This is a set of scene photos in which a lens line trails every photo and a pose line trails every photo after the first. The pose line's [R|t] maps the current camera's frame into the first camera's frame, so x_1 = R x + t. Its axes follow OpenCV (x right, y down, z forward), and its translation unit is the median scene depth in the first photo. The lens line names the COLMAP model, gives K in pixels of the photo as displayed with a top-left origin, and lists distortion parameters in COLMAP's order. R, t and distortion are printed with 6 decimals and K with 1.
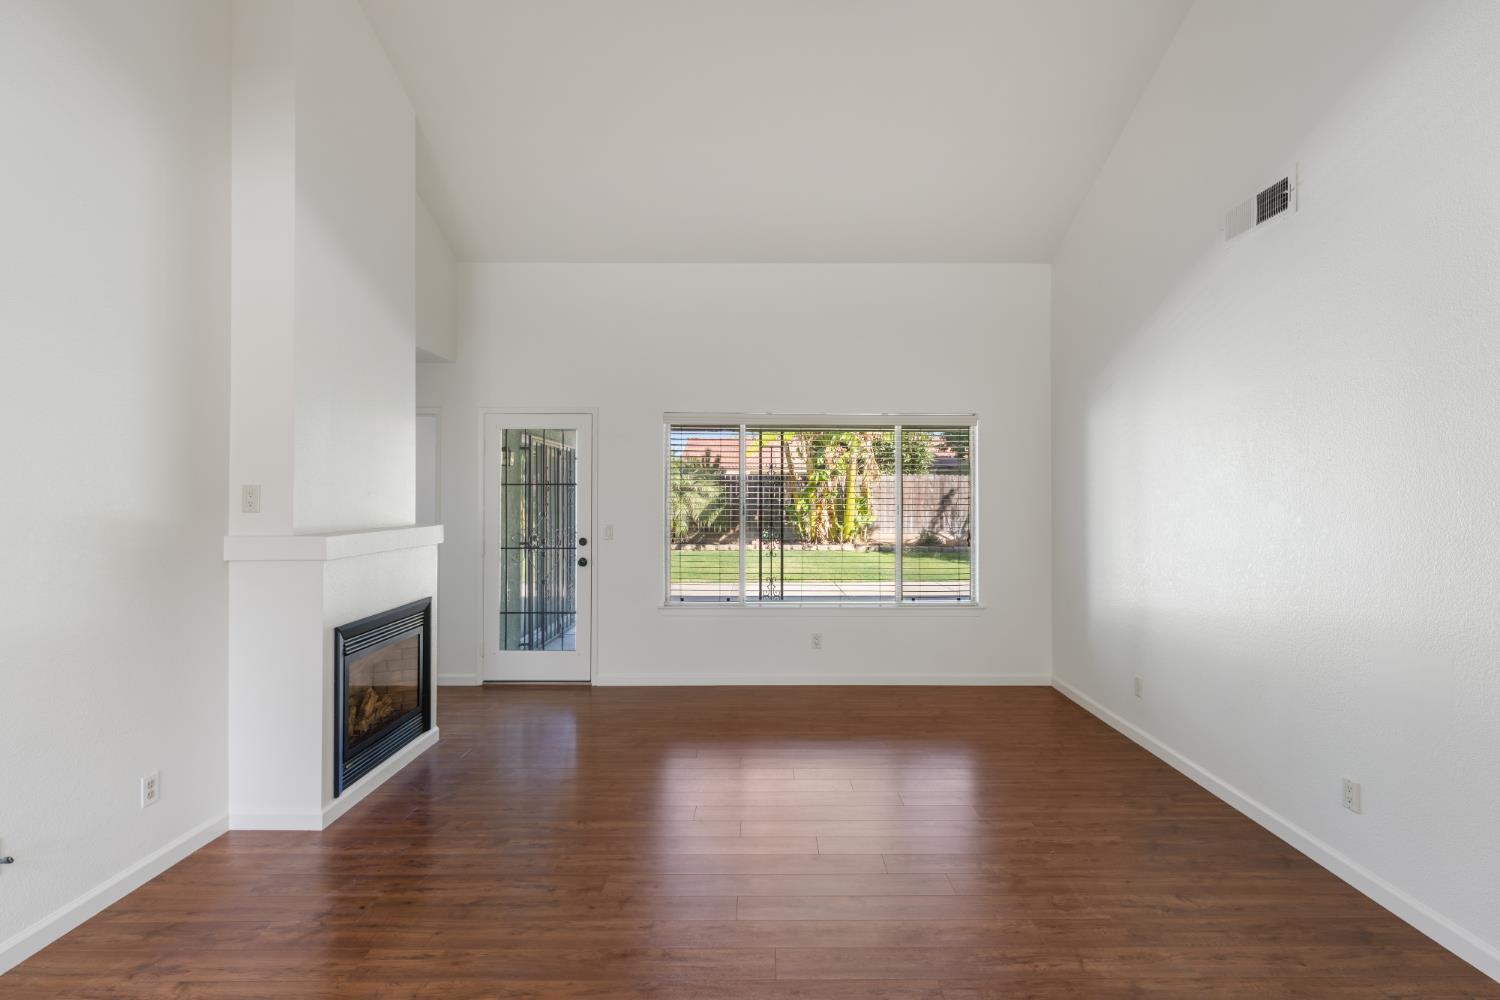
lens RADIAL K [[685.1, 0, 749.8], [0, 685.1, 494.6], [0, 0, 1]] dist [0.000670, -0.000745]
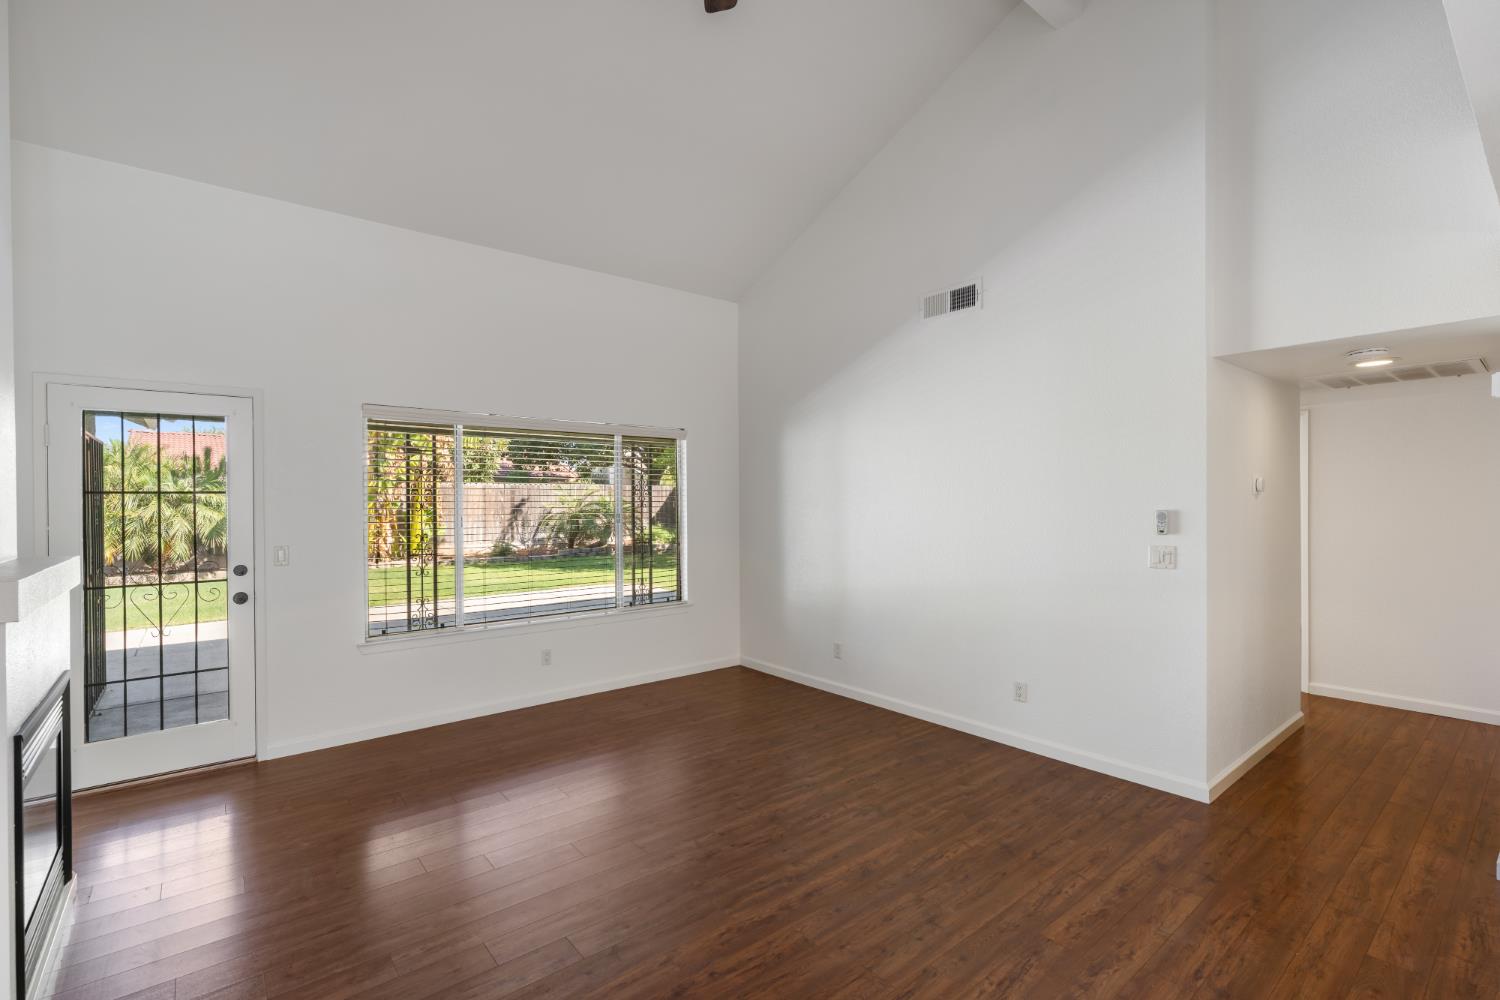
lens RADIAL K [[685.1, 0, 731.3], [0, 685.1, 509.8], [0, 0, 1]] dist [0.000670, -0.000745]
pose [[0.780156, -0.014701, 0.625412, -0.340964], [0.009277, 0.999886, 0.011931, -0.000496], [-0.625516, -0.003506, 0.780204, 0.108998]]
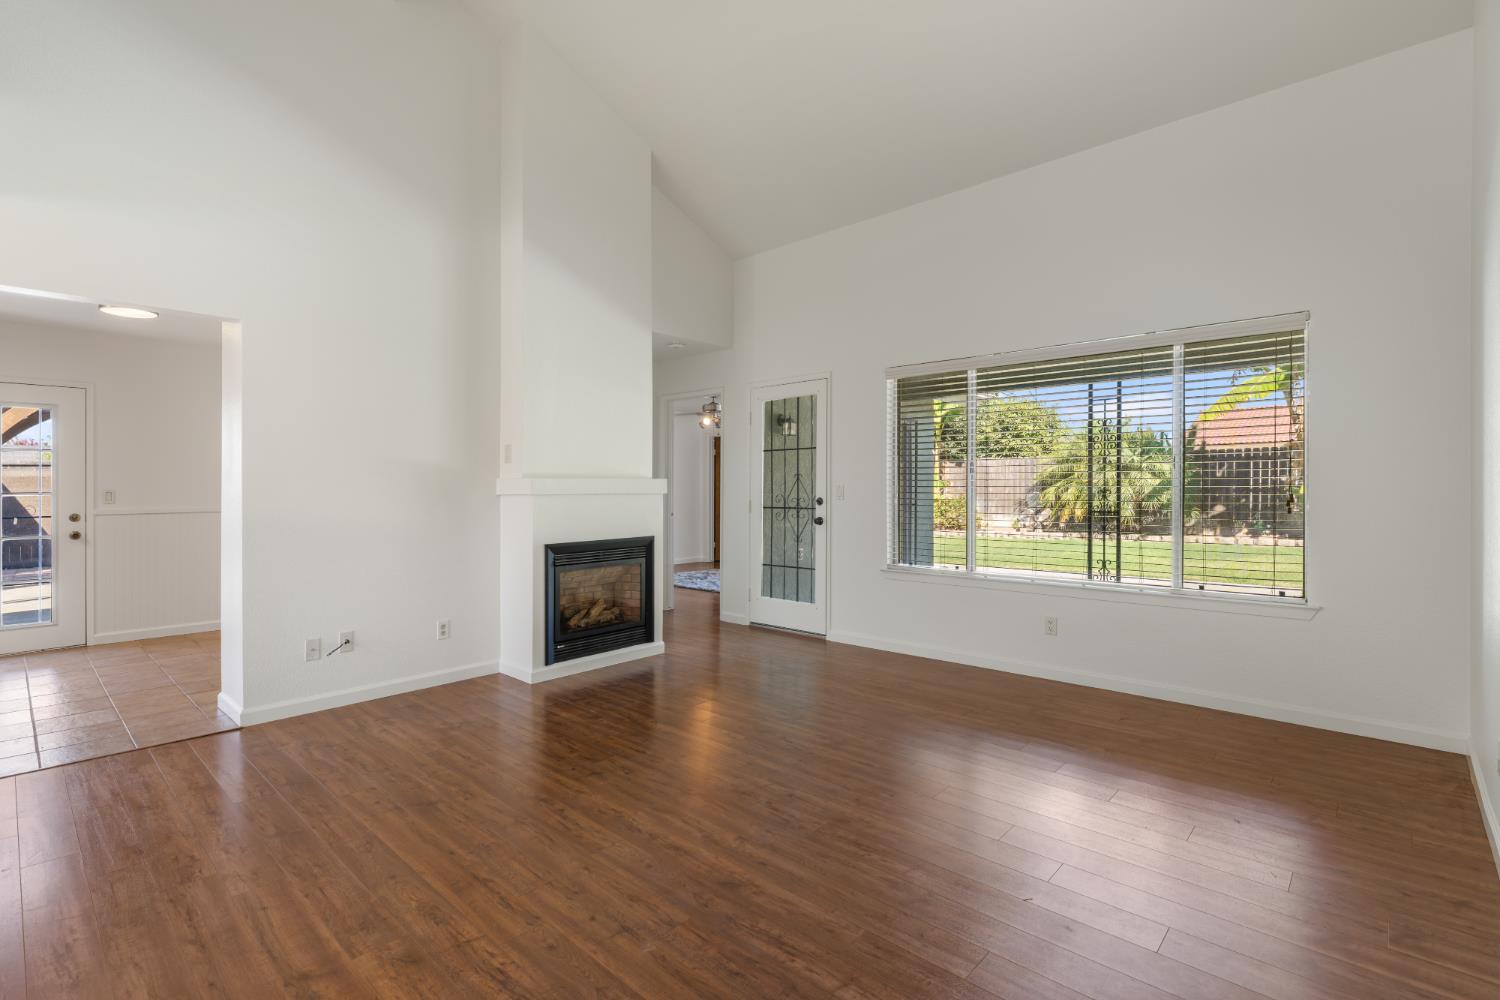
lens RADIAL K [[685.1, 0, 721.5], [0, 685.1, 487.4], [0, 0, 1]] dist [0.000670, -0.000745]
pose [[0.722276, -0.005575, -0.691583, 0.435481], [0.005237, 0.999983, -0.002592, 0.057988], [0.691585, -0.001750, 0.722293, 0.164484]]
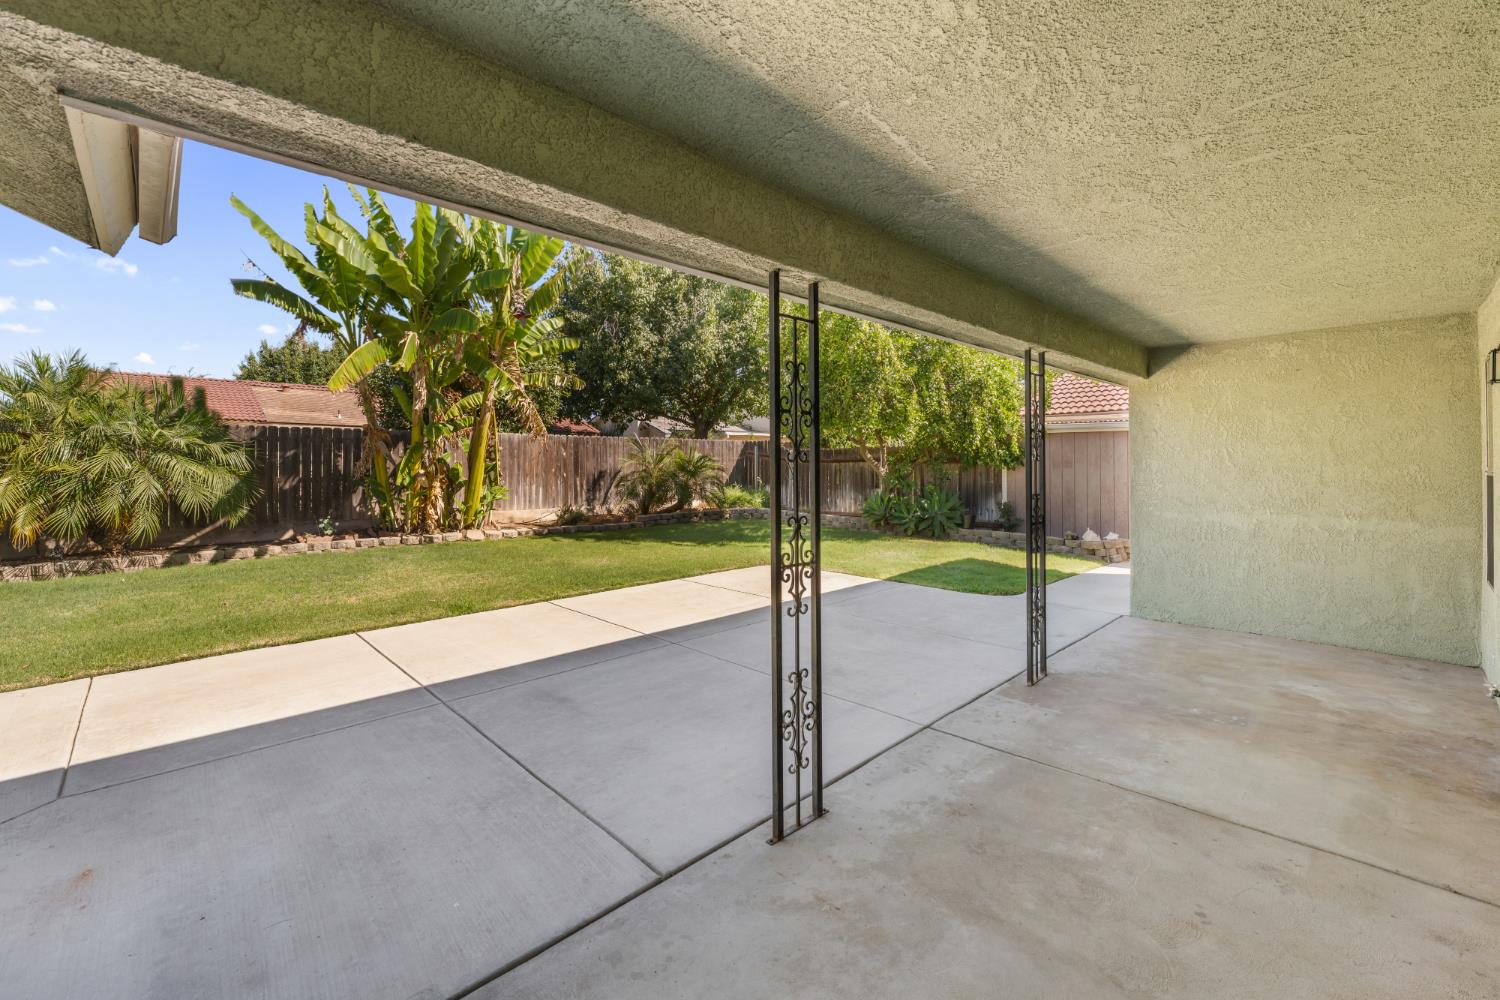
lens RADIAL K [[611.3, 0, 719.7], [0, 611.3, 467.4], [0, 0, 1]] dist [-0.002591, -0.001187]
pose [[0.717985, -0.005327, 0.696038, -0.379036], [0.001944, 0.999982, 0.005649, 0.018163], [-0.696056, -0.002703, 0.717982, 1.331519]]
